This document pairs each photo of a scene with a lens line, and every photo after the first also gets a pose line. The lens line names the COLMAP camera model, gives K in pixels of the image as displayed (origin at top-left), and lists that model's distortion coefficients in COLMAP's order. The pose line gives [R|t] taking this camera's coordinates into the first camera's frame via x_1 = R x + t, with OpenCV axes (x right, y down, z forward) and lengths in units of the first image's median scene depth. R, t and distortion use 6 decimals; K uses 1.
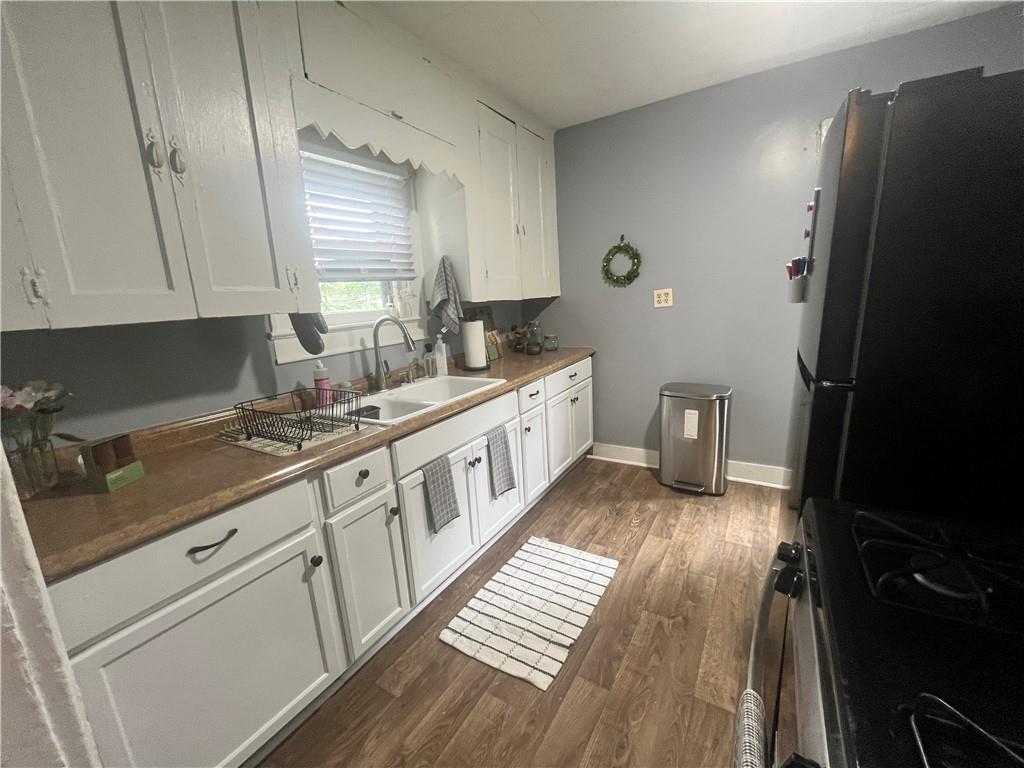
lens RADIAL K [[417.1, 0, 510.1], [0, 417.1, 384.1], [0, 0, 1]] dist [0.000361, -0.000152]
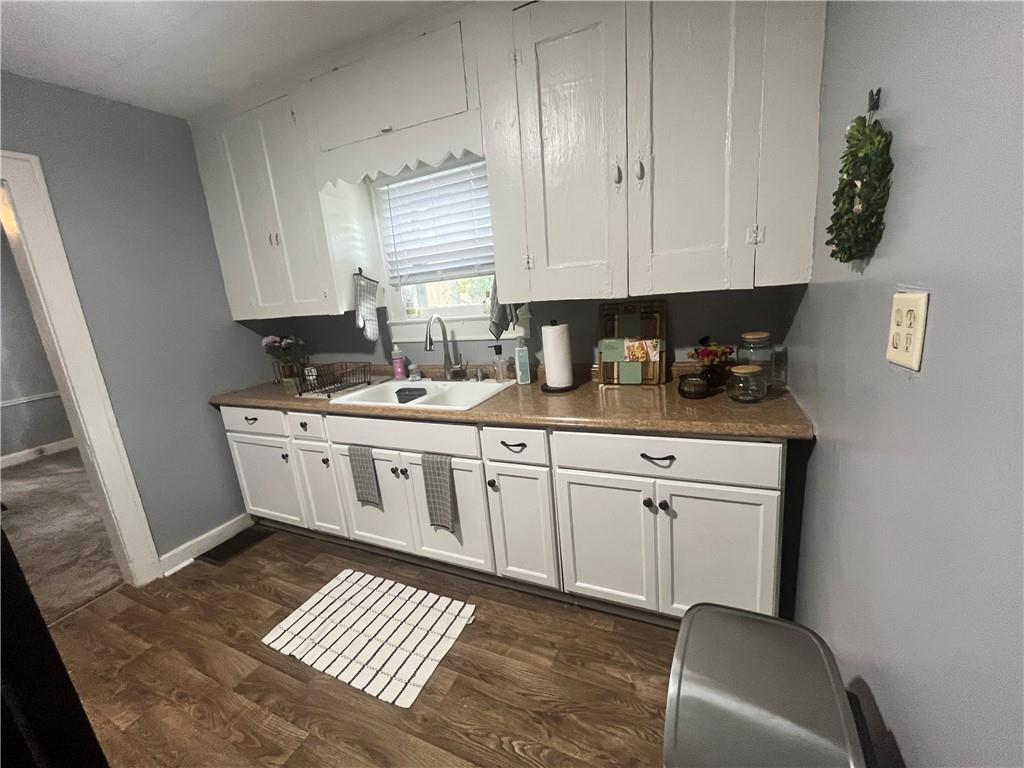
lens RADIAL K [[417.1, 0, 508.1], [0, 417.1, 384.5], [0, 0, 1]] dist [0.000361, -0.000152]
pose [[0.116497, 0.267819, -0.956400, 0.956009], [-0.128581, 0.958920, 0.252862, -0.336727], [0.984833, 0.093517, 0.146147, 1.220016]]
